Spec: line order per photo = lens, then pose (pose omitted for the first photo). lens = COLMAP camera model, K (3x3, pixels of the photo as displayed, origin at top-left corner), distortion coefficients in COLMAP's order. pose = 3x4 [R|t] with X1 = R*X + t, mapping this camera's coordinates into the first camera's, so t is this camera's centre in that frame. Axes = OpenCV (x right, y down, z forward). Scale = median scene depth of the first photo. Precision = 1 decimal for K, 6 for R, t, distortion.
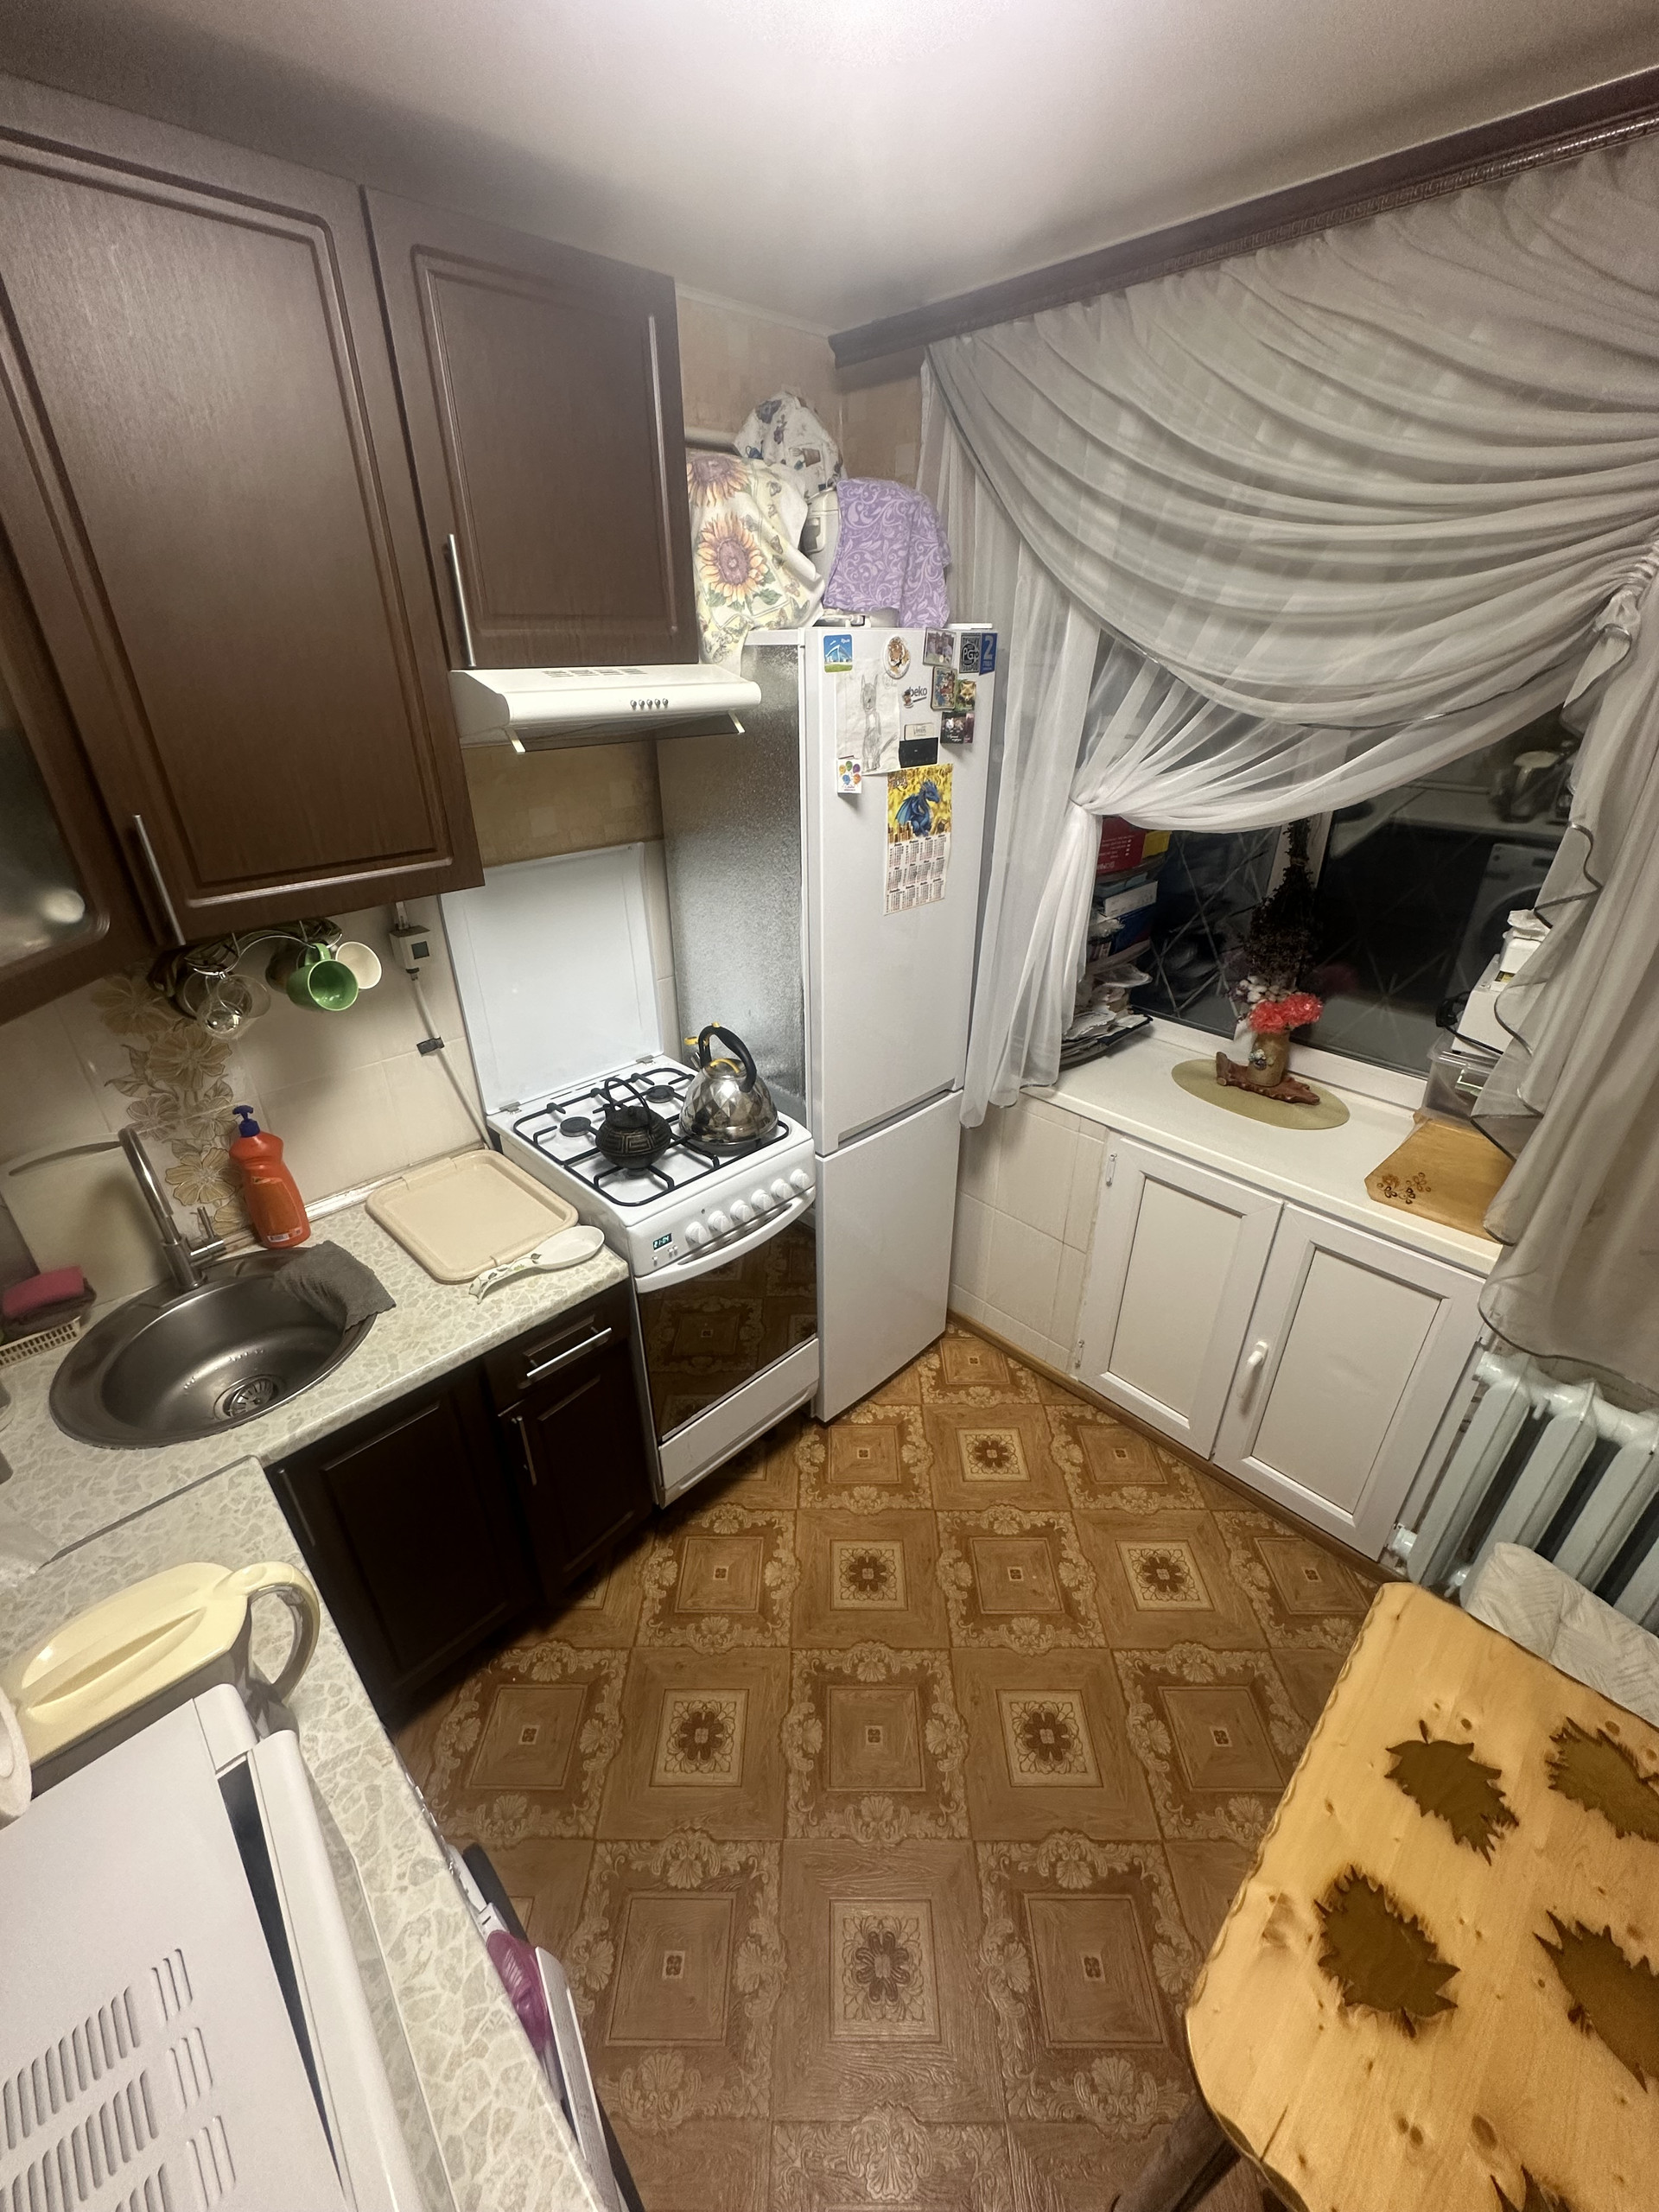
lens RADIAL K [[883.9, 0, 829.5], [0, 883.9, 1106.0], [0, 0, 1]] dist [0.002132, -0.000225]
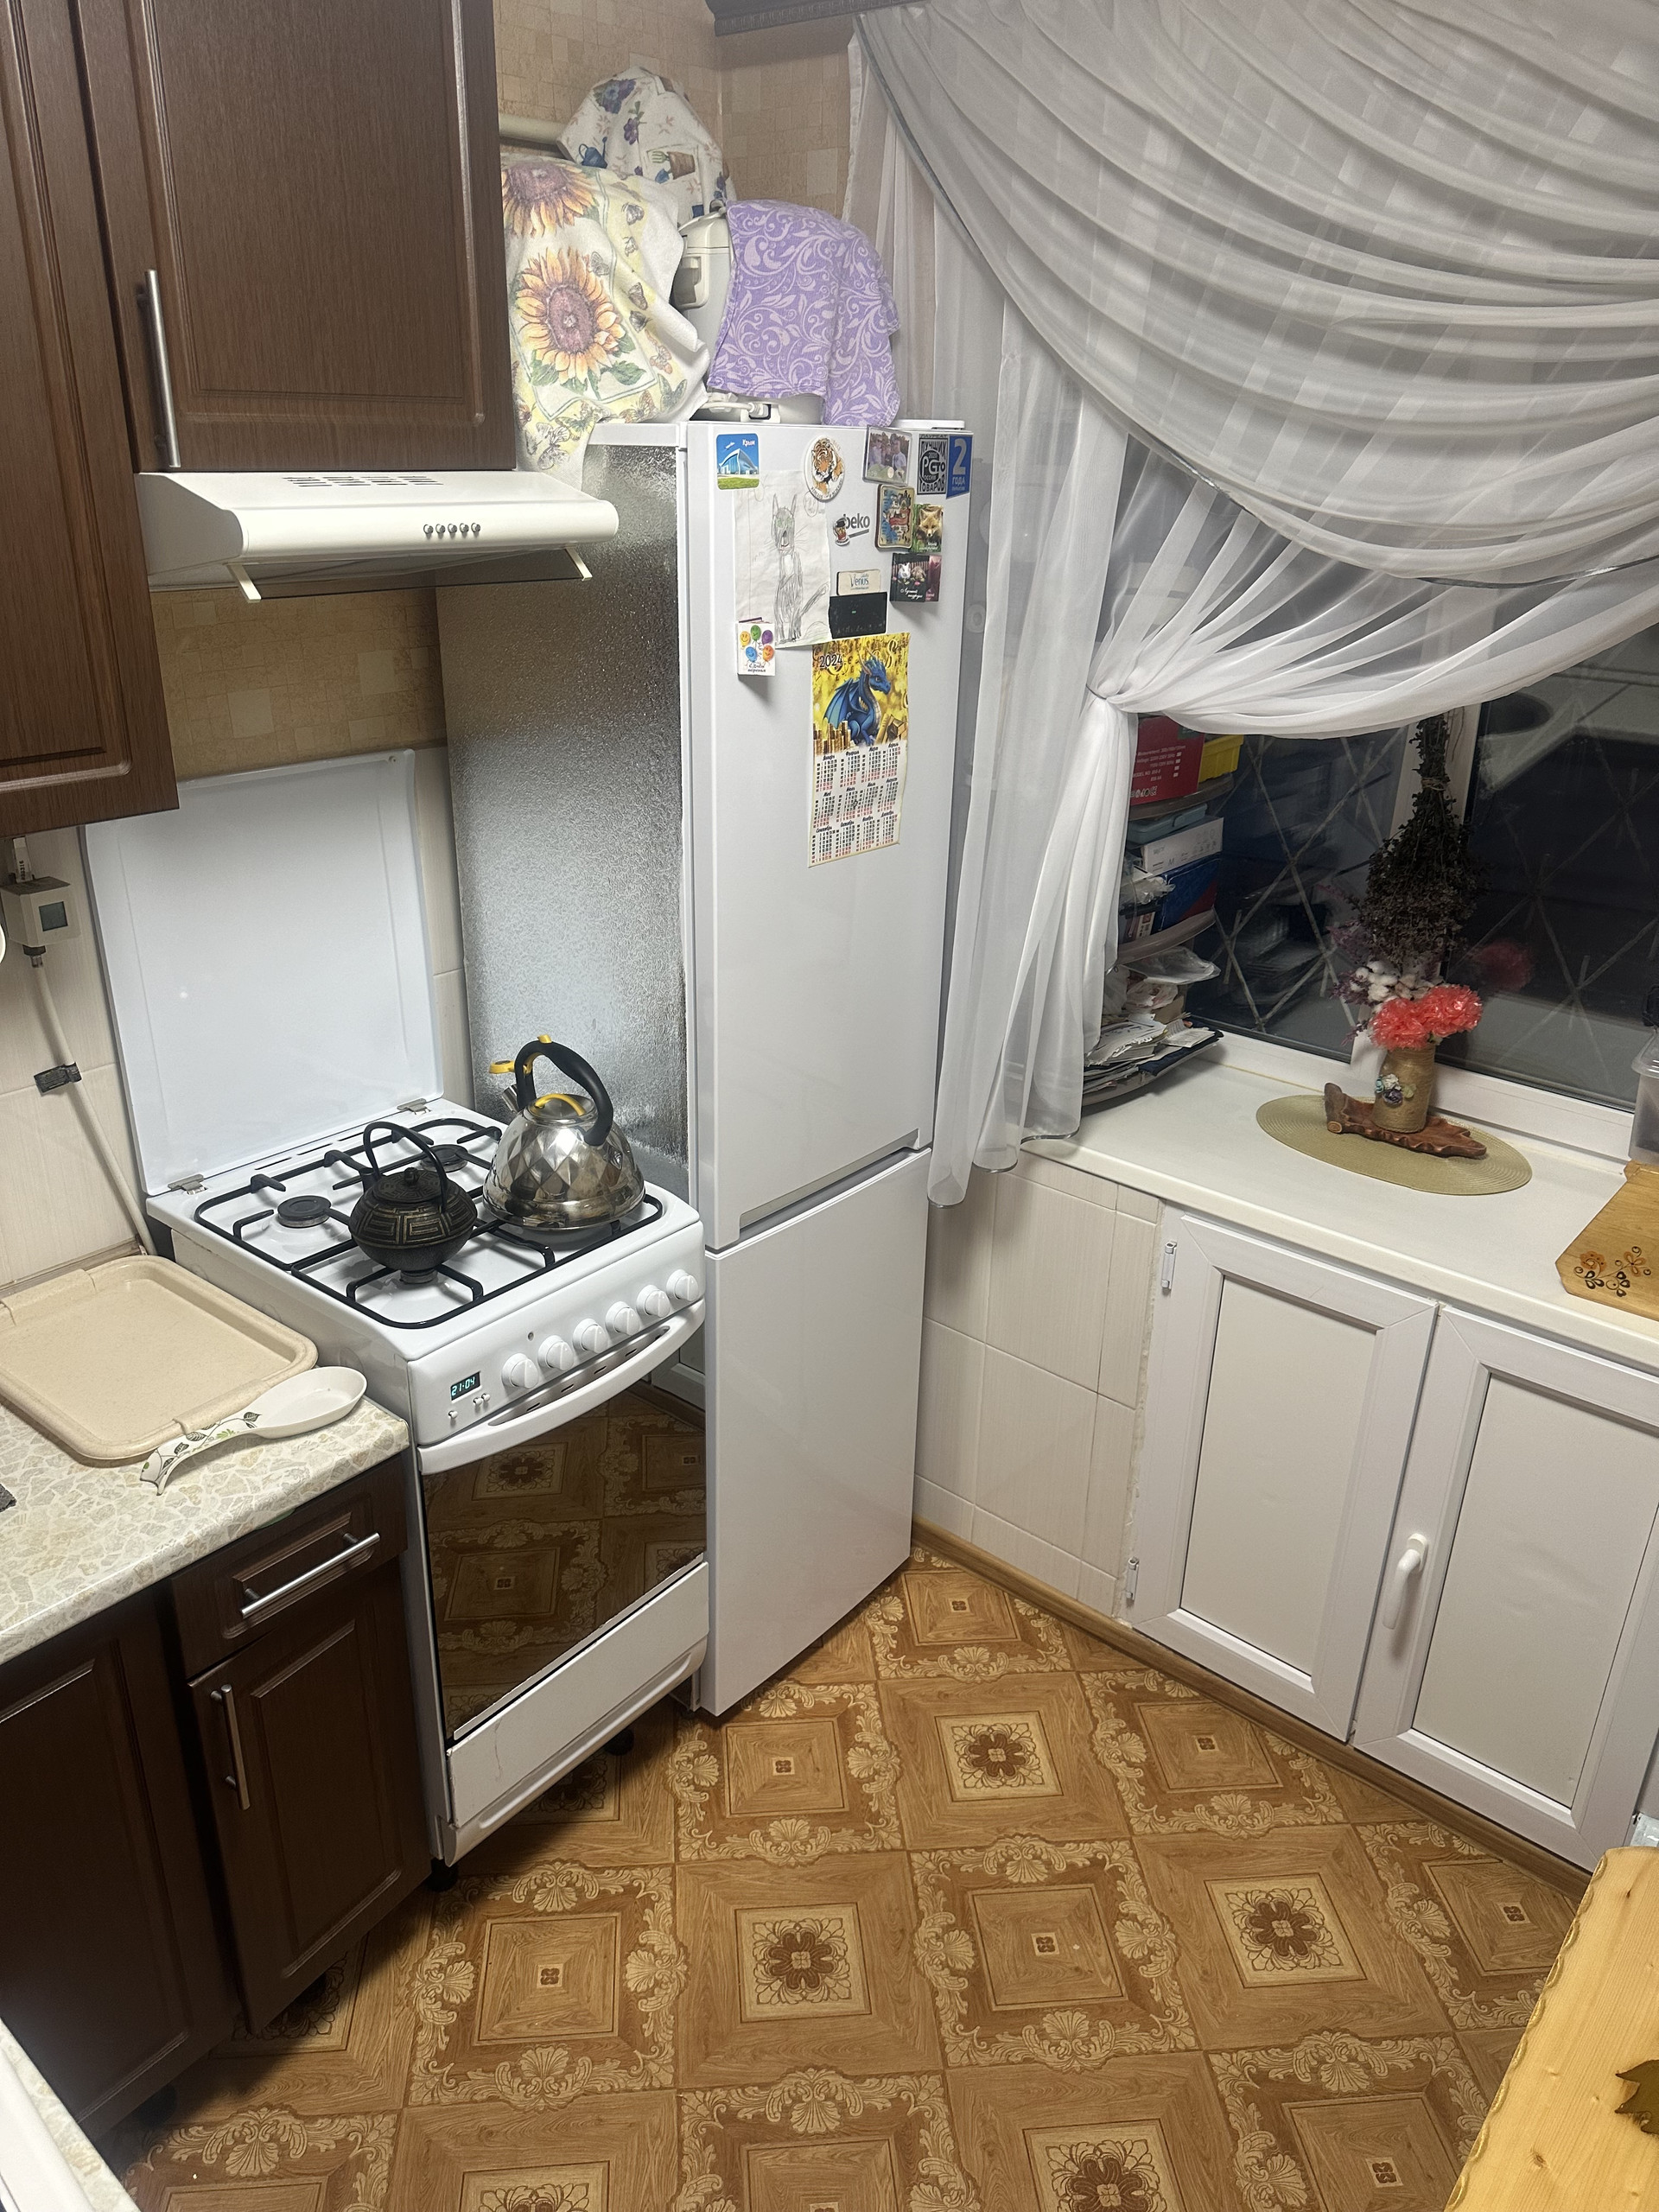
lens RADIAL K [[1568.8, 0, 814.9], [0, 1568.8, 1119.4], [0, 0, 1]] dist [0.044481, -0.054578]
pose [[0.995273, -0.015697, 0.095840, -0.045505], [0.022691, 0.997123, -0.072320, 0.049758], [-0.094429, 0.074153, 0.992766, -0.108375]]
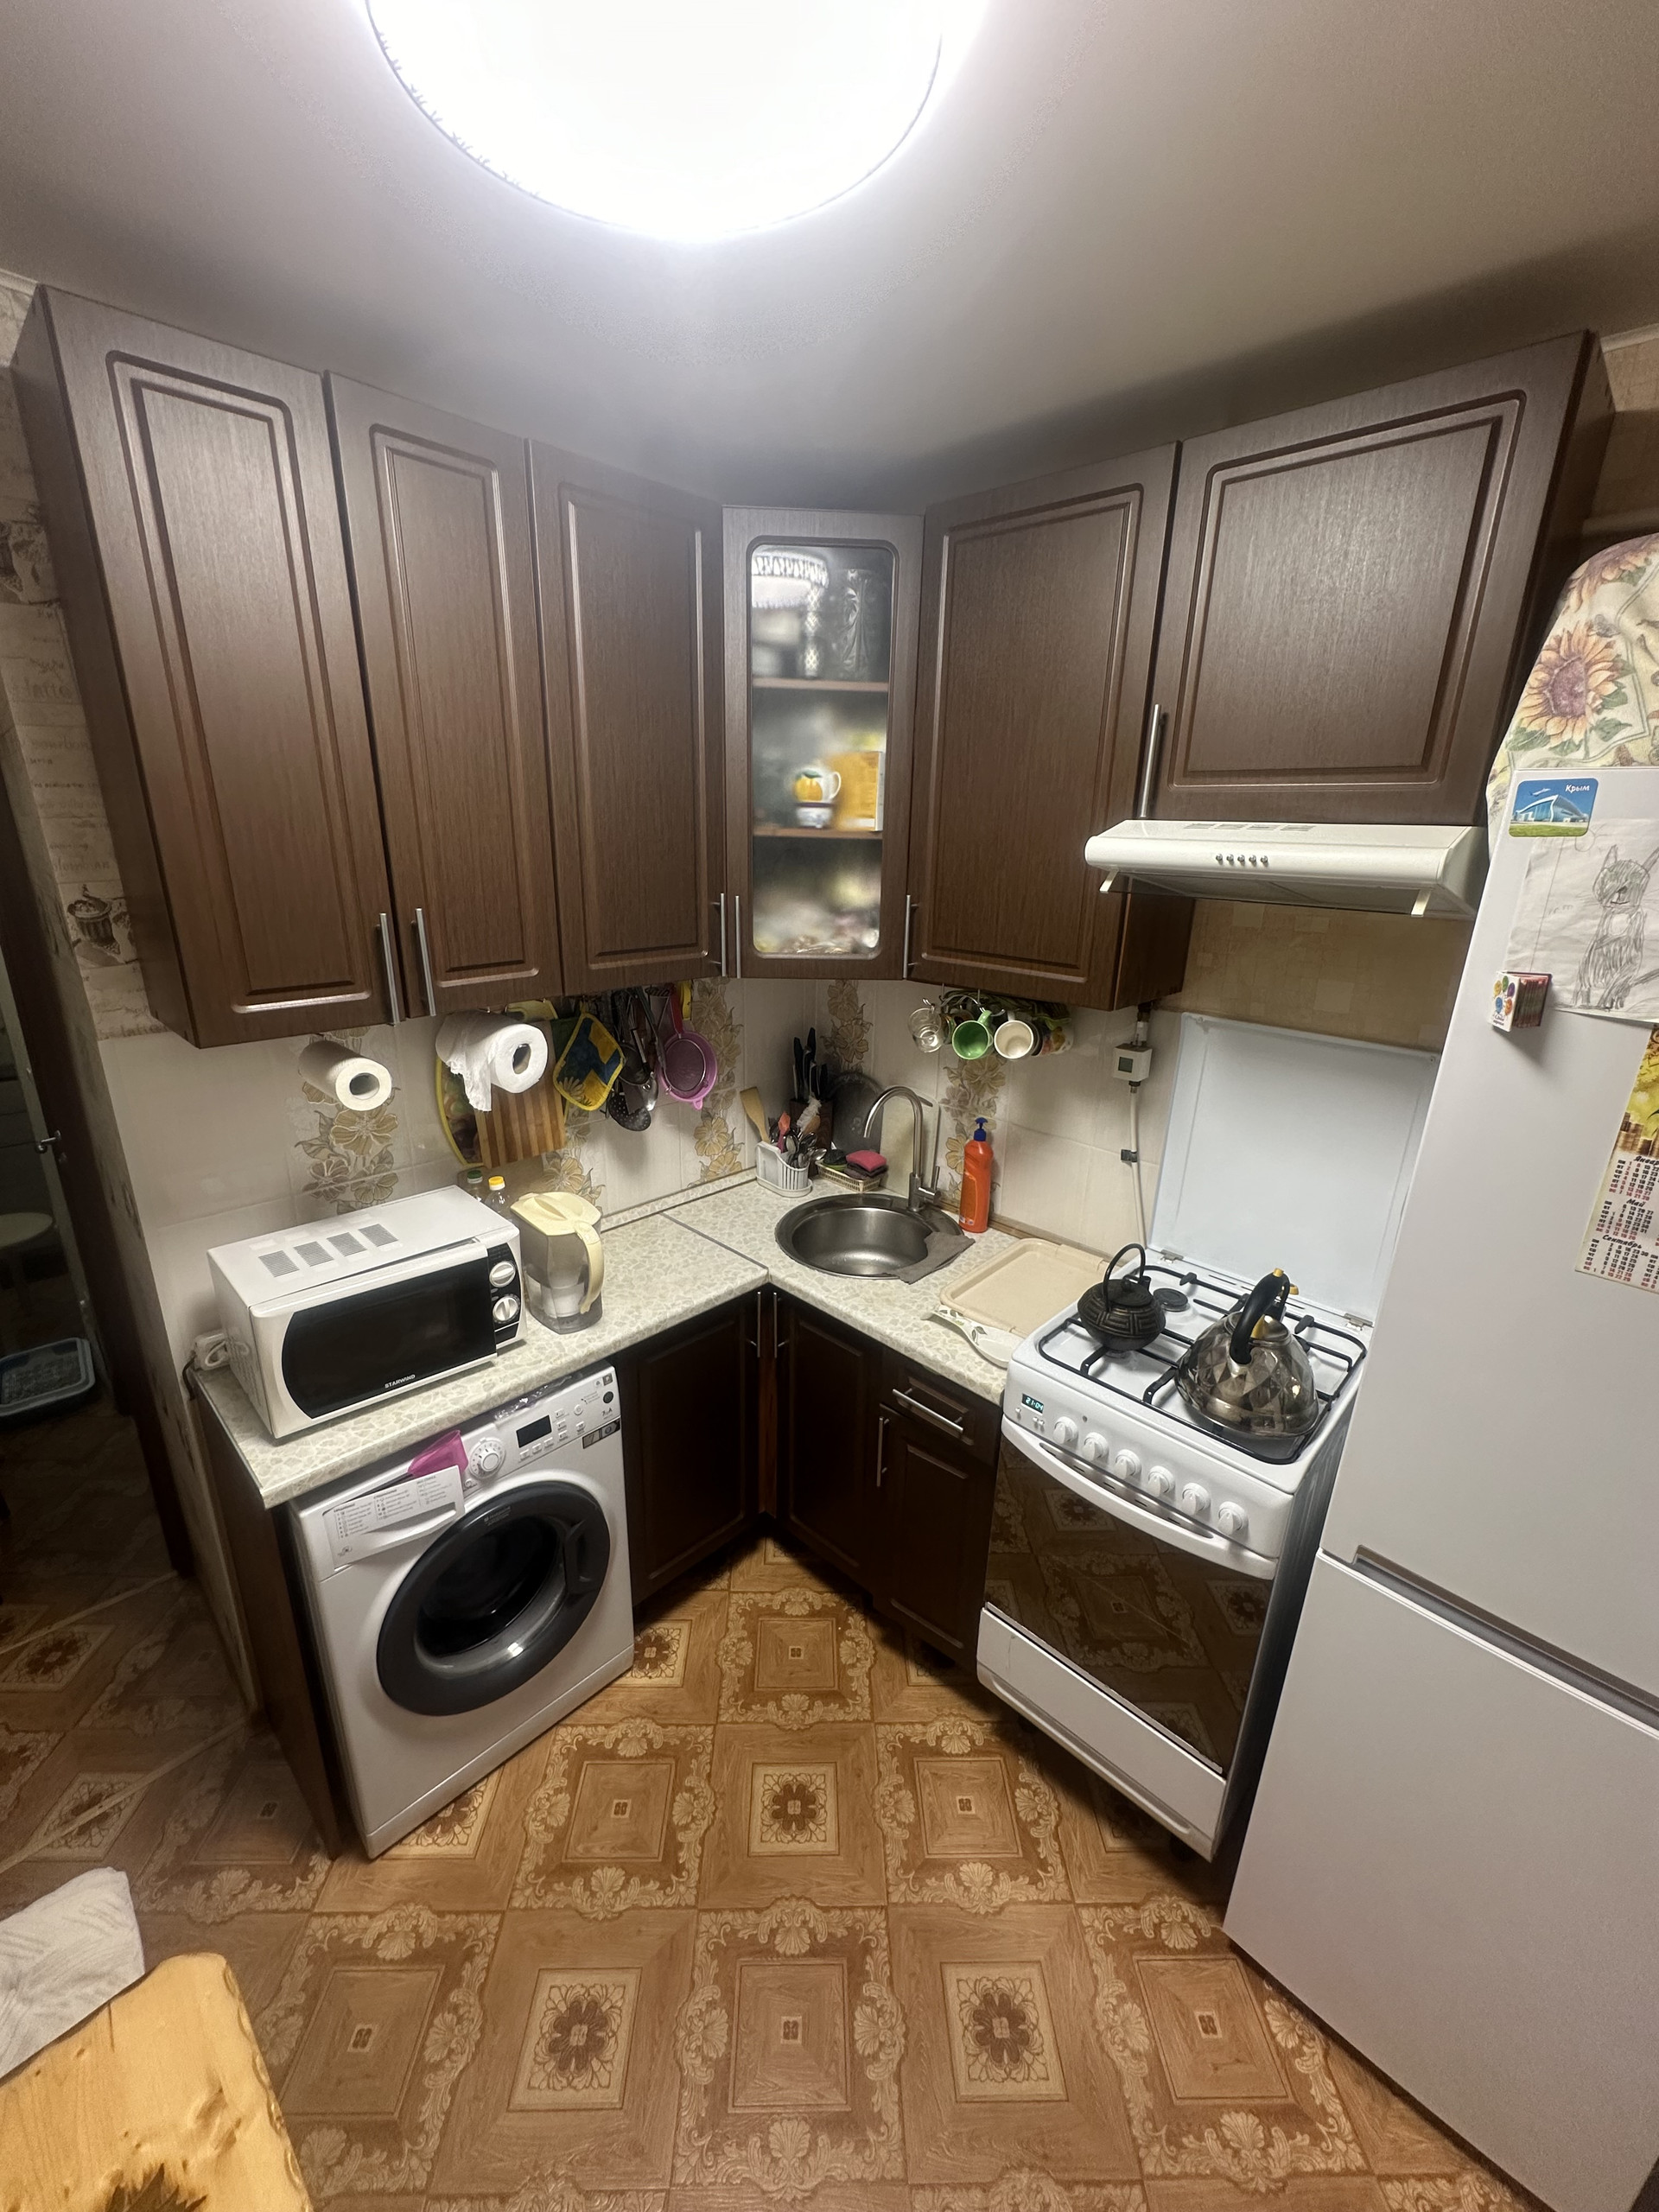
lens RADIAL K [[883.9, 0, 829.5], [0, 883.9, 1106.0], [0, 0, 1]] dist [0.002132, -0.000225]
pose [[0.027602, 0.312099, -0.949649, 0.543992], [-0.487458, 0.833602, 0.259792, -0.224564], [0.872710, 0.455743, 0.175144, 0.481812]]
